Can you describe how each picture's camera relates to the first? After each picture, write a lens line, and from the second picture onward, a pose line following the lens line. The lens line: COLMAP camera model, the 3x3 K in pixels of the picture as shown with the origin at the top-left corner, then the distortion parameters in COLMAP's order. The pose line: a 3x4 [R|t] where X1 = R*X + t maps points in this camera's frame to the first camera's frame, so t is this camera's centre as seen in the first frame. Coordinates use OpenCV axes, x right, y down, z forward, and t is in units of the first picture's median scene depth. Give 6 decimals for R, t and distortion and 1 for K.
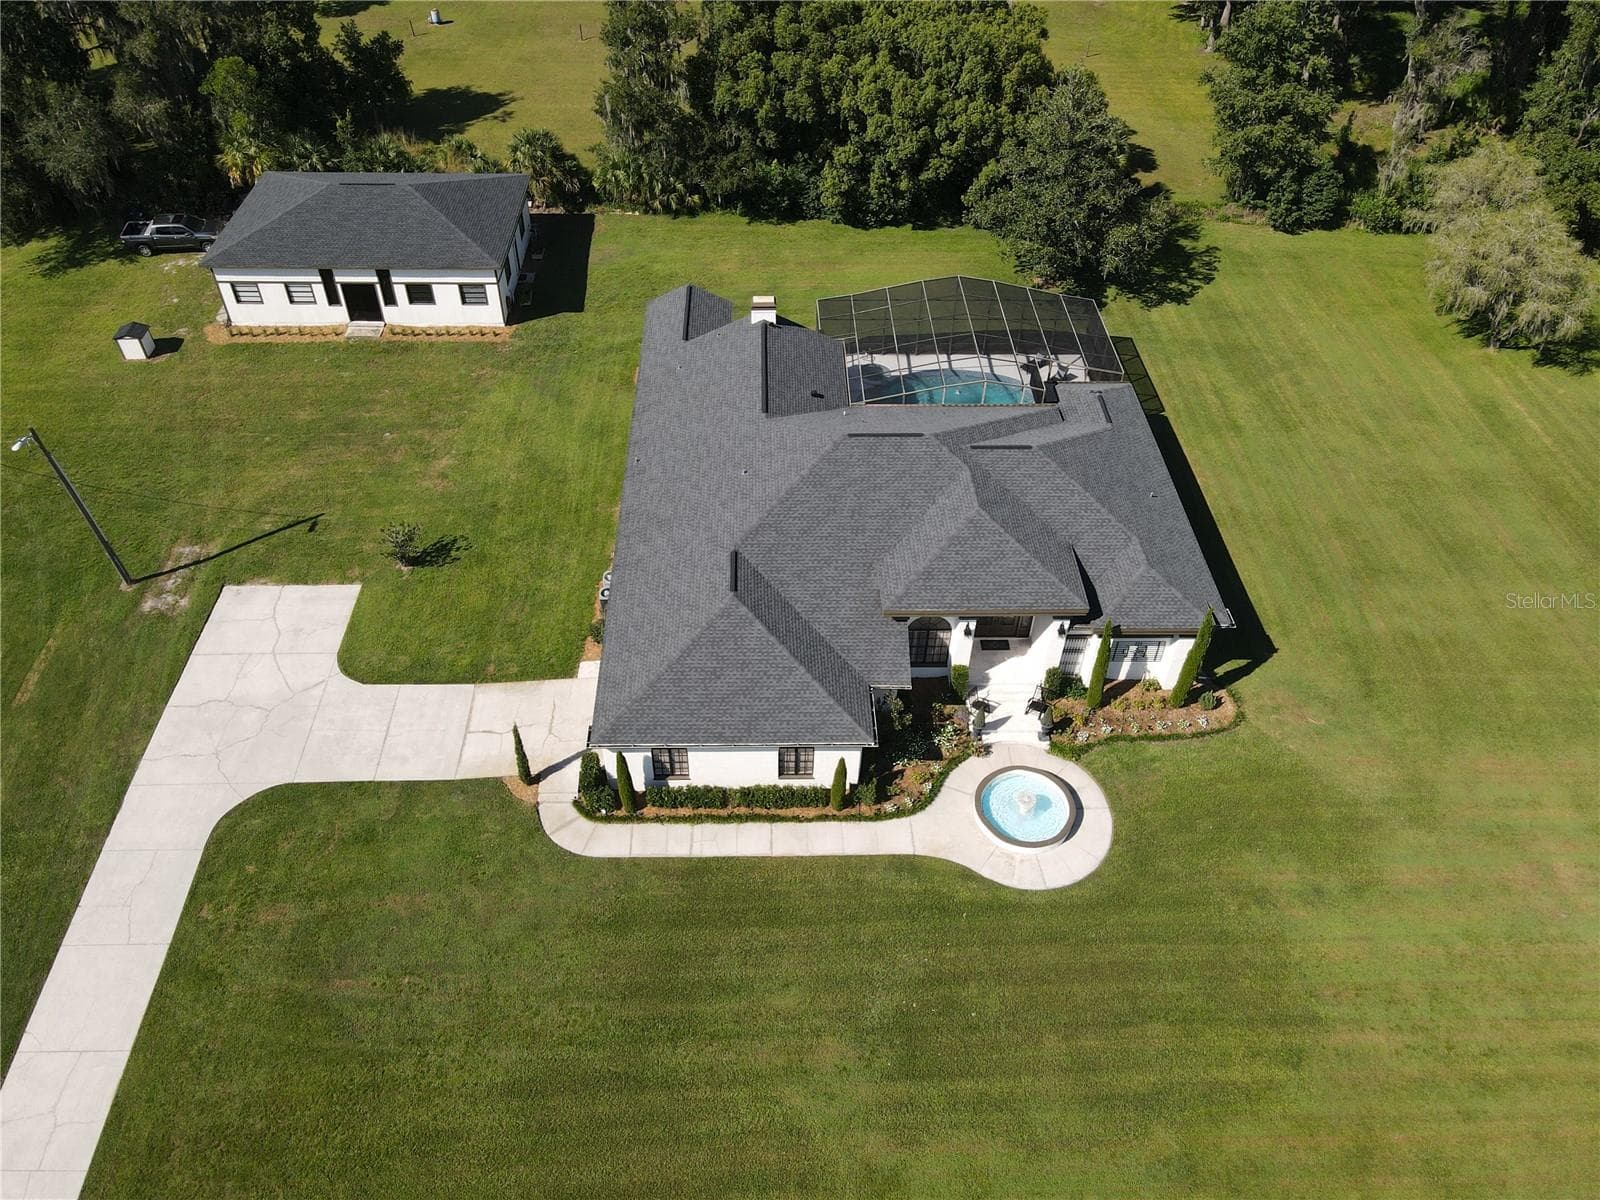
lens RADIAL K [[1179.0, 0, 790.2], [0, 1179.0, 597.4], [0, 0, 1]] dist [0.004856, 0.040647]
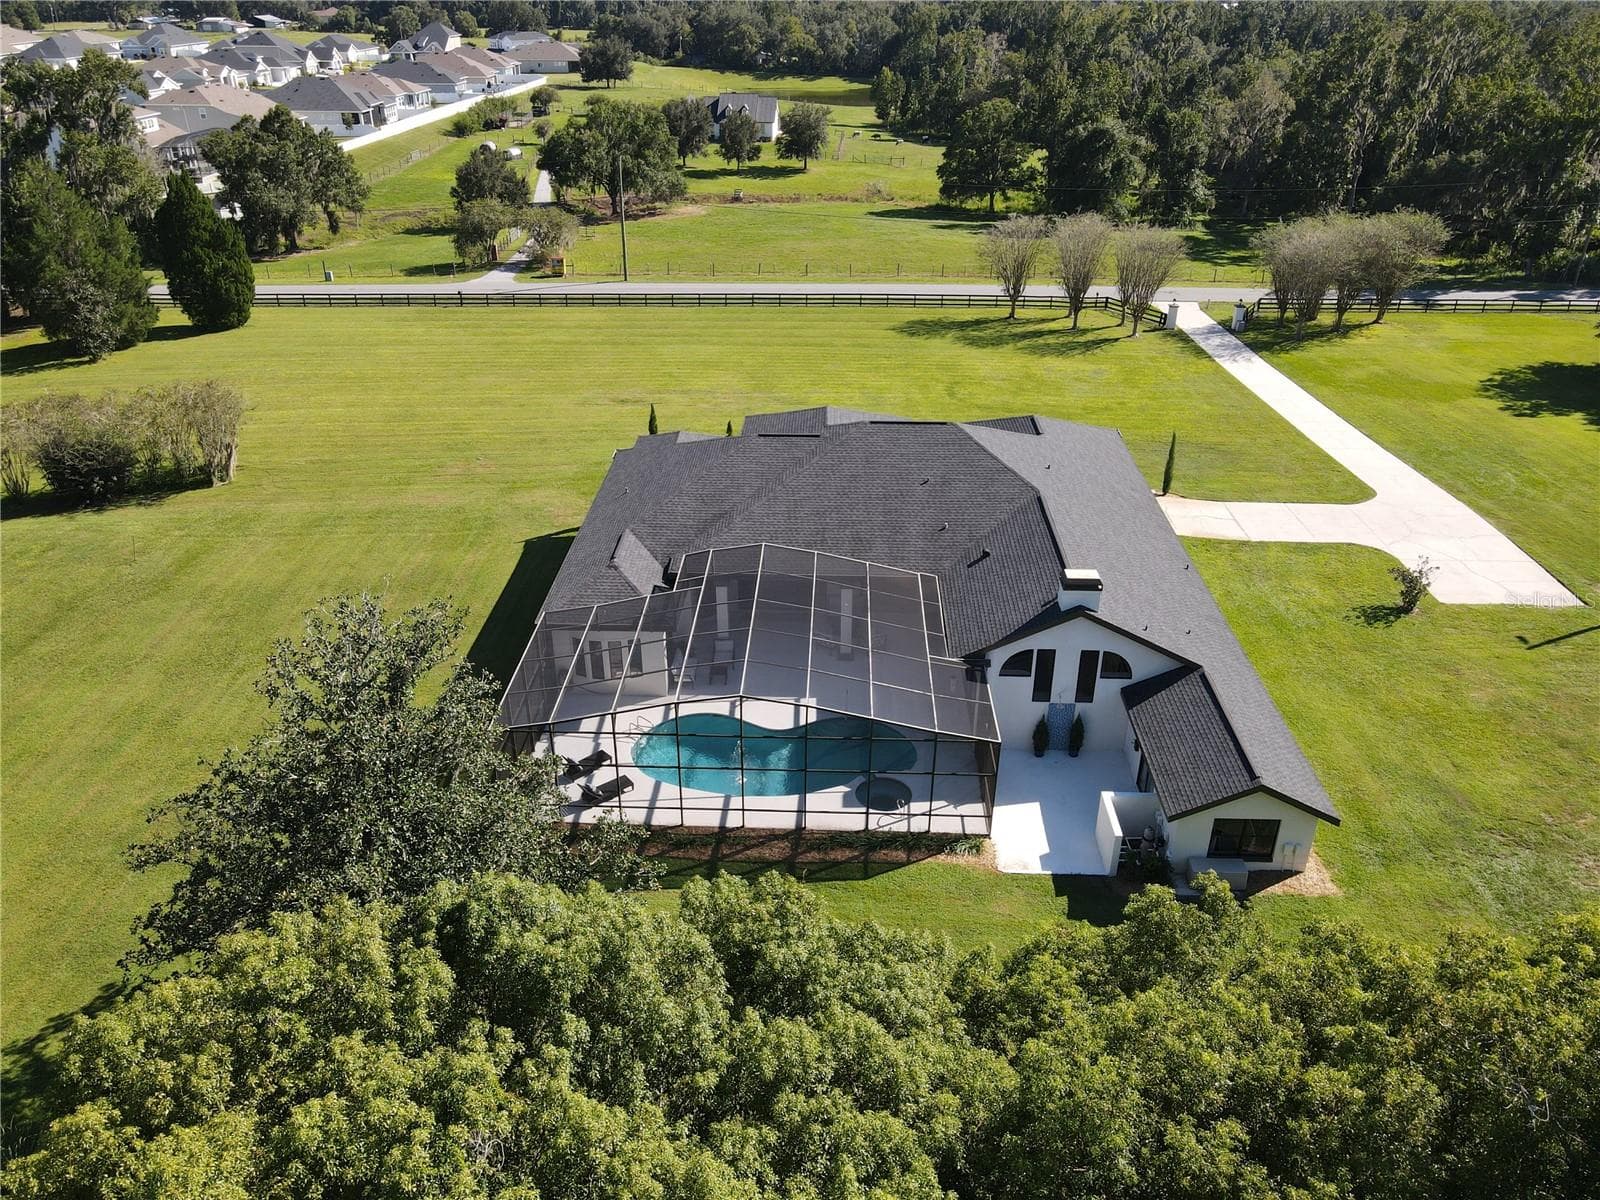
lens RADIAL K [[1182.5, 0, 788.2], [0, 1182.5, 594.5], [0, 0, 1]] dist [-0.009060, 0.040007]
pose [[-0.996814, -0.041079, 0.068365, 0.098234], [0.051281, 0.326385, 0.943845, -1.025466], [-0.061085, 0.944344, -0.323238, 1.469316]]
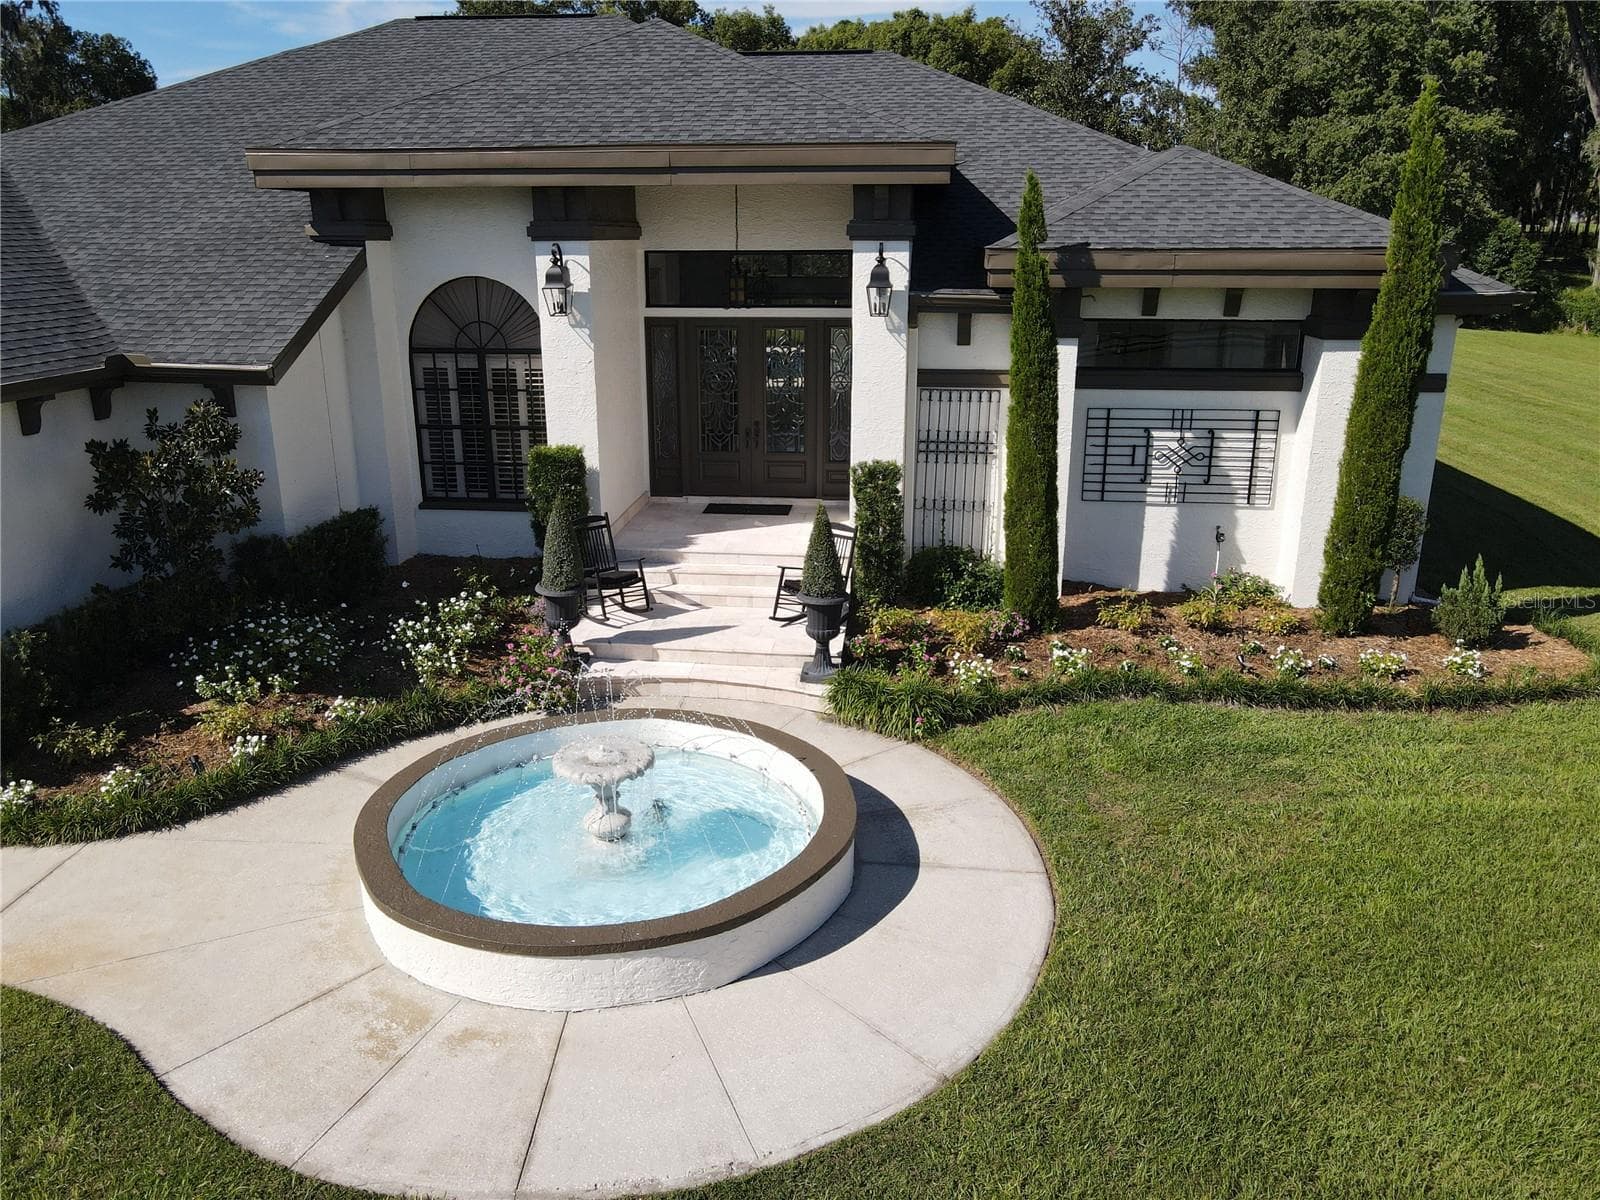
lens RADIAL K [[1182.5, 0, 788.2], [0, 1182.5, 594.5], [0, 0, 1]] dist [-0.009060, 0.040007]
pose [[0.991103, 0.018787, -0.131767, 0.234197], [-0.075590, 0.894290, -0.441057, 0.211829], [0.109551, 0.447093, 0.887754, 0.738095]]
